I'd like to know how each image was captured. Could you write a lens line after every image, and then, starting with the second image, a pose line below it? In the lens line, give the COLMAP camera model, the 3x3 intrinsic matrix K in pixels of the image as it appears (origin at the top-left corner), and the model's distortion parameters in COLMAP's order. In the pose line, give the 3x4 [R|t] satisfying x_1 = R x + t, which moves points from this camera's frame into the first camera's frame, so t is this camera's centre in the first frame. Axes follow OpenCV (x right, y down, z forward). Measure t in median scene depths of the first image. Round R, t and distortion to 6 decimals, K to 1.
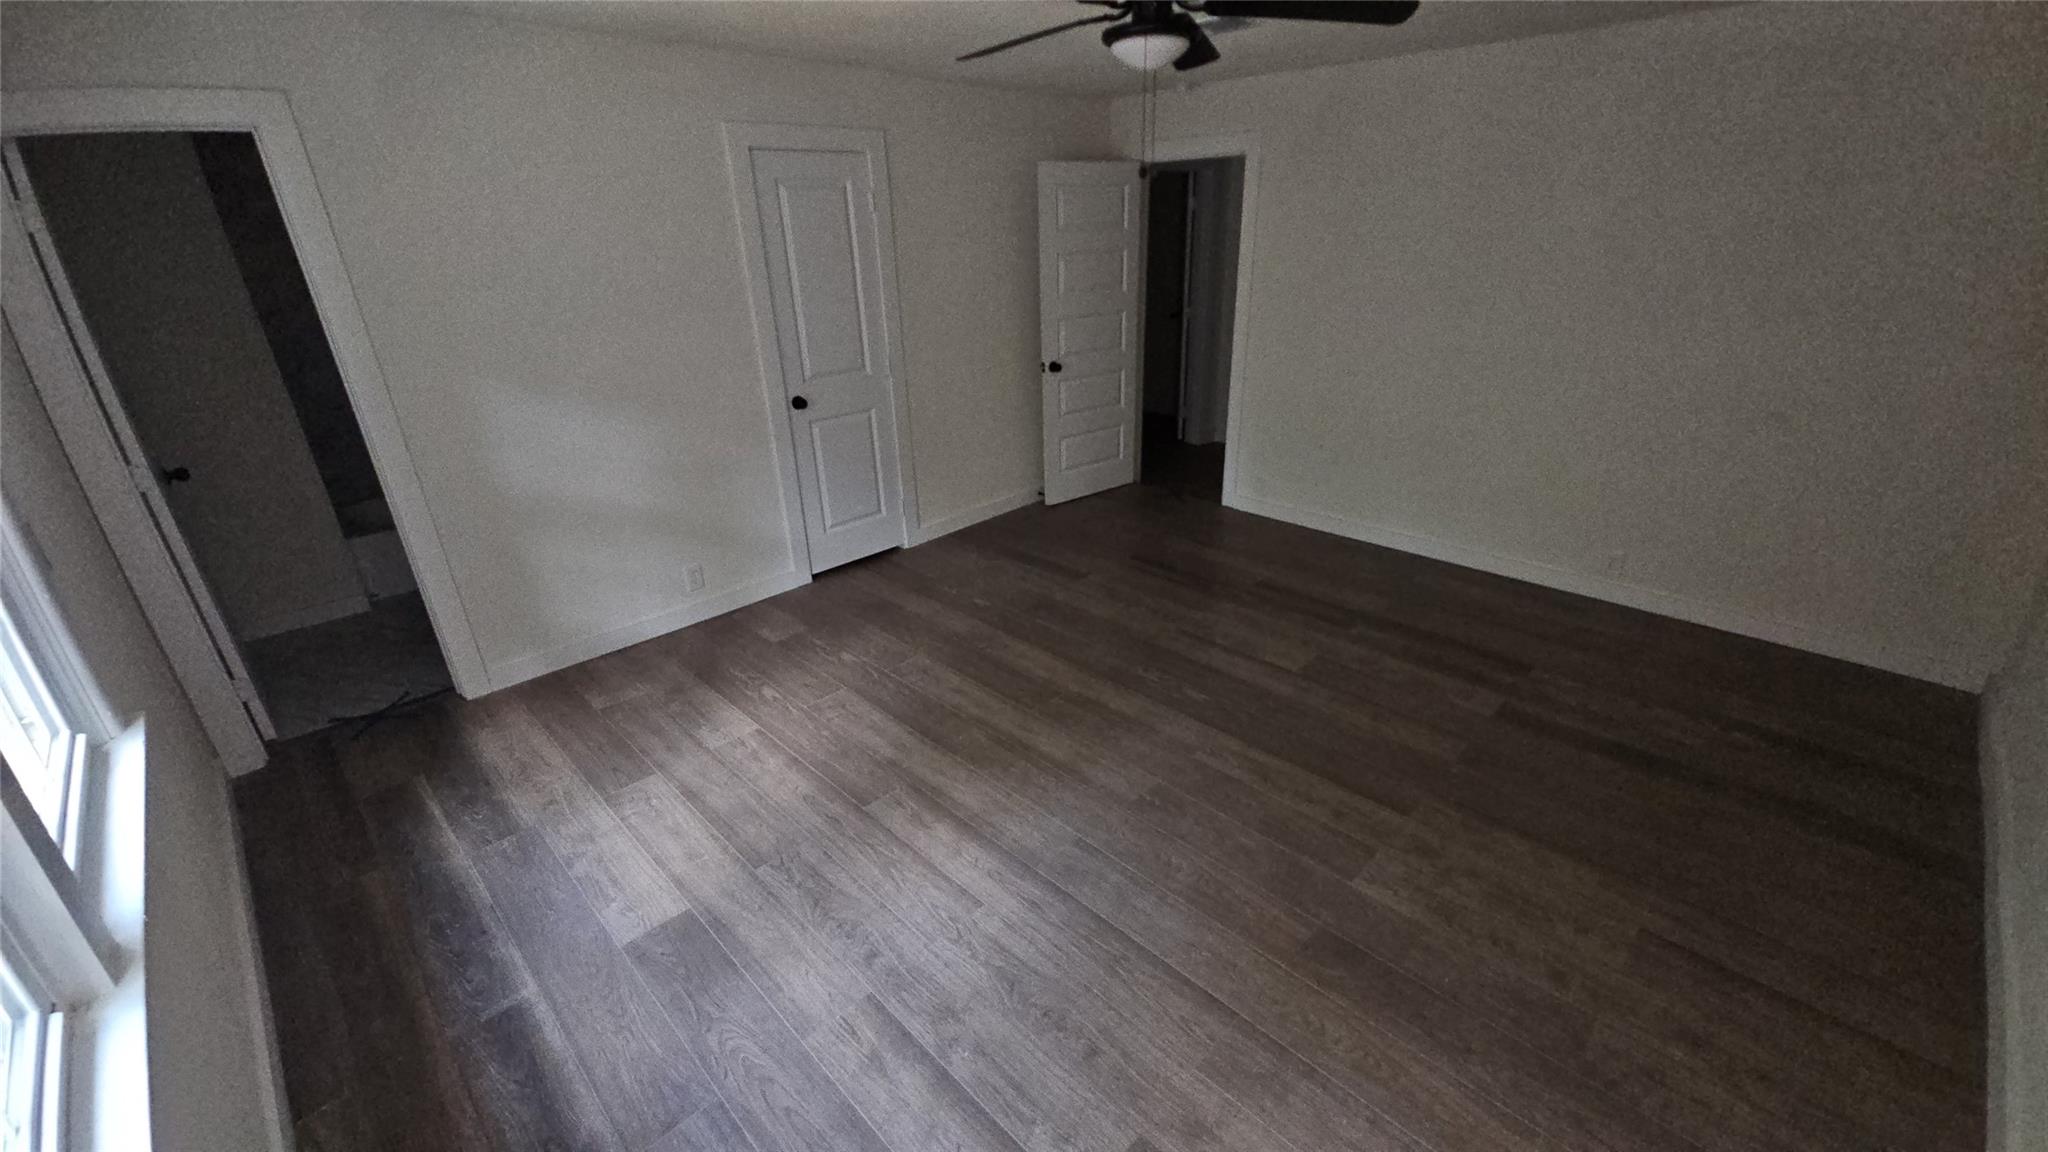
lens RADIAL K [[831.5, 0, 1024.0], [0, 831.5, 570.8], [0, 0, 1]] dist [0.011616, -0.006257]
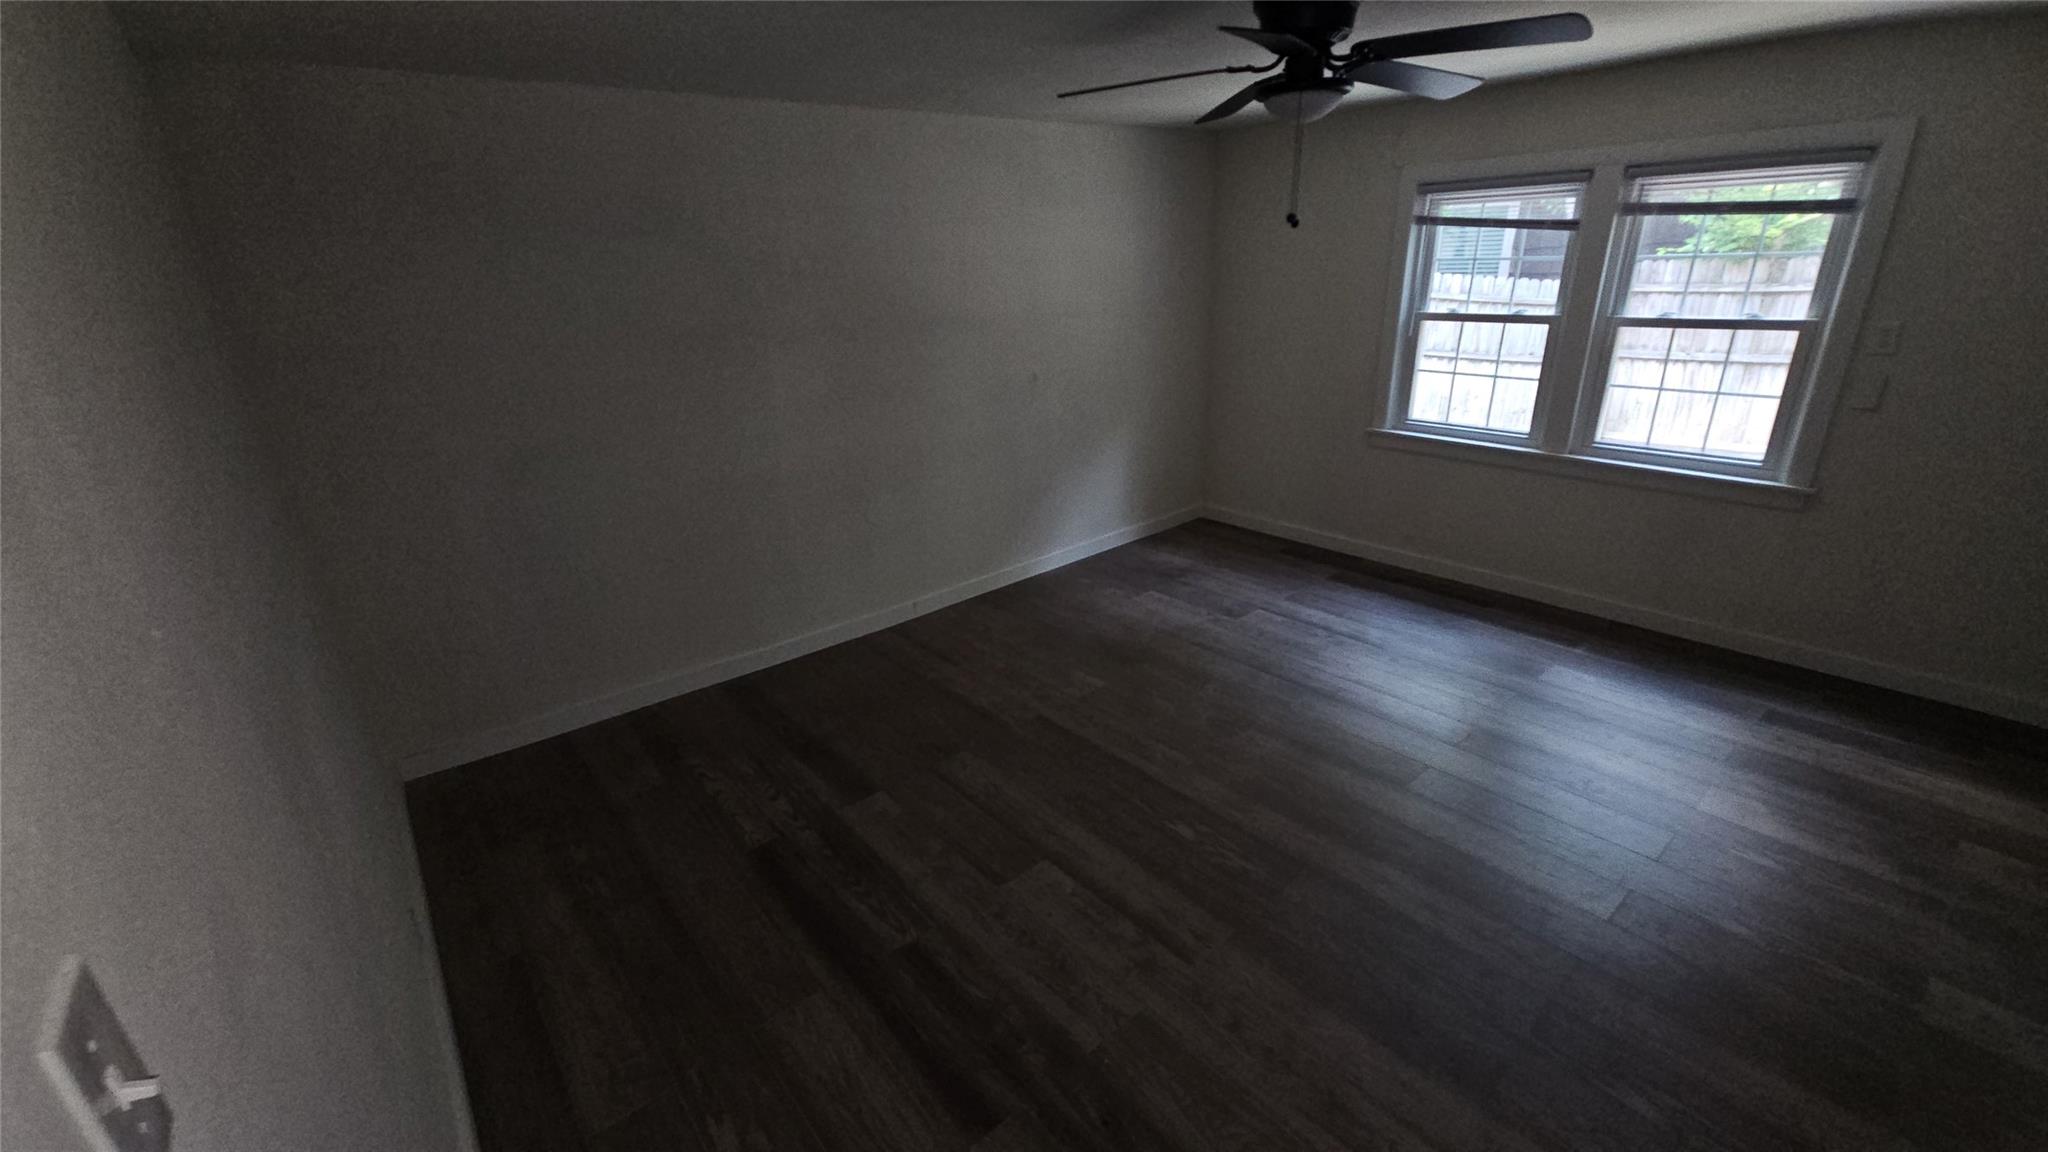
lens RADIAL K [[831.5, 0, 1024.3], [0, 831.5, 572.5], [0, 0, 1]] dist [0.011616, -0.006257]
pose [[-0.994344, 0.029614, 0.101996, 0.283371], [0.091999, 0.720013, 0.687836, -0.658800], [-0.053069, 0.693329, -0.718665, 1.497665]]
